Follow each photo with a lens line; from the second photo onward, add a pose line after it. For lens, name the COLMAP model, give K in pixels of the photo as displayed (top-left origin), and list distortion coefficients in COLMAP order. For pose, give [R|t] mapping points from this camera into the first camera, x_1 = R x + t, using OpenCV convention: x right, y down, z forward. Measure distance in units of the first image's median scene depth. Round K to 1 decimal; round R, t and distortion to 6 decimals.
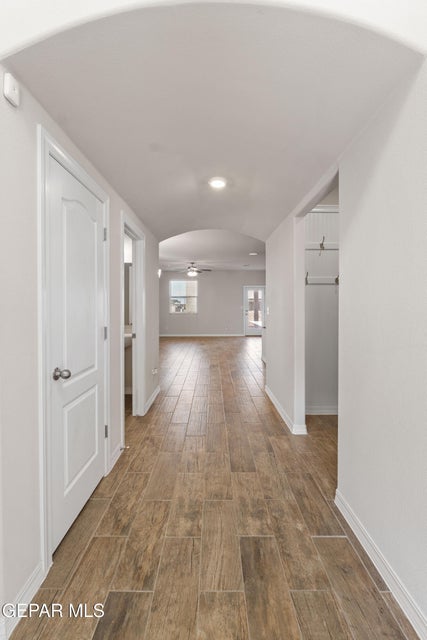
lens RADIAL K [[273.6, 0, 207.1], [0, 273.6, 307.3], [0, 0, 1]] dist [-0.008557, 0.000263]
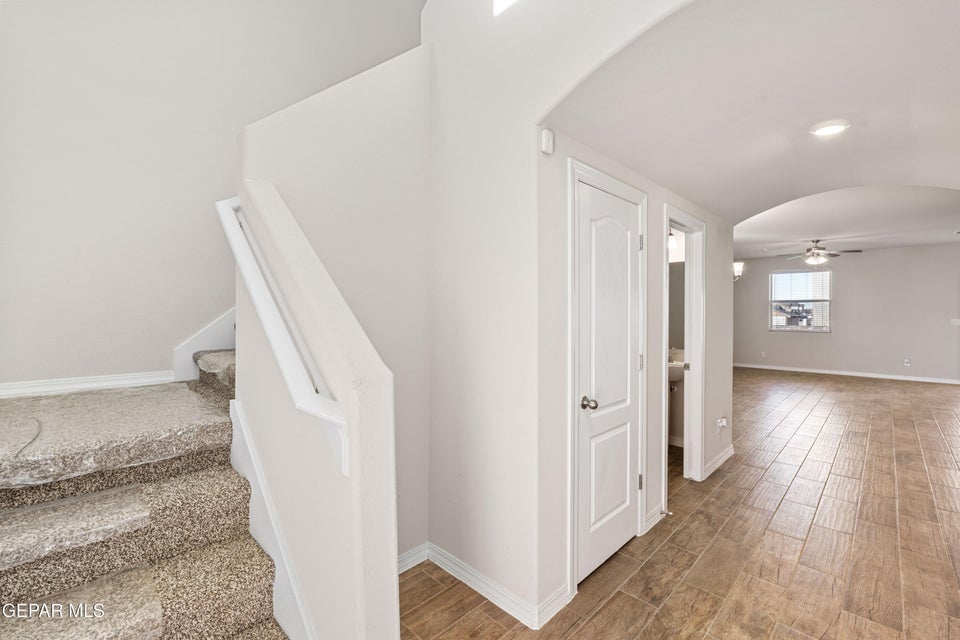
lens RADIAL K [[410.5, 0, 475.9], [0, 410.5, 319.4], [0, 0, 1]] dist [-0.008557, 0.000263]
pose [[0.705439, 0.017132, -0.708564, 0.142123], [-0.003106, 0.999773, 0.021081, -0.056312], [0.708764, -0.012670, 0.705332, -0.207118]]
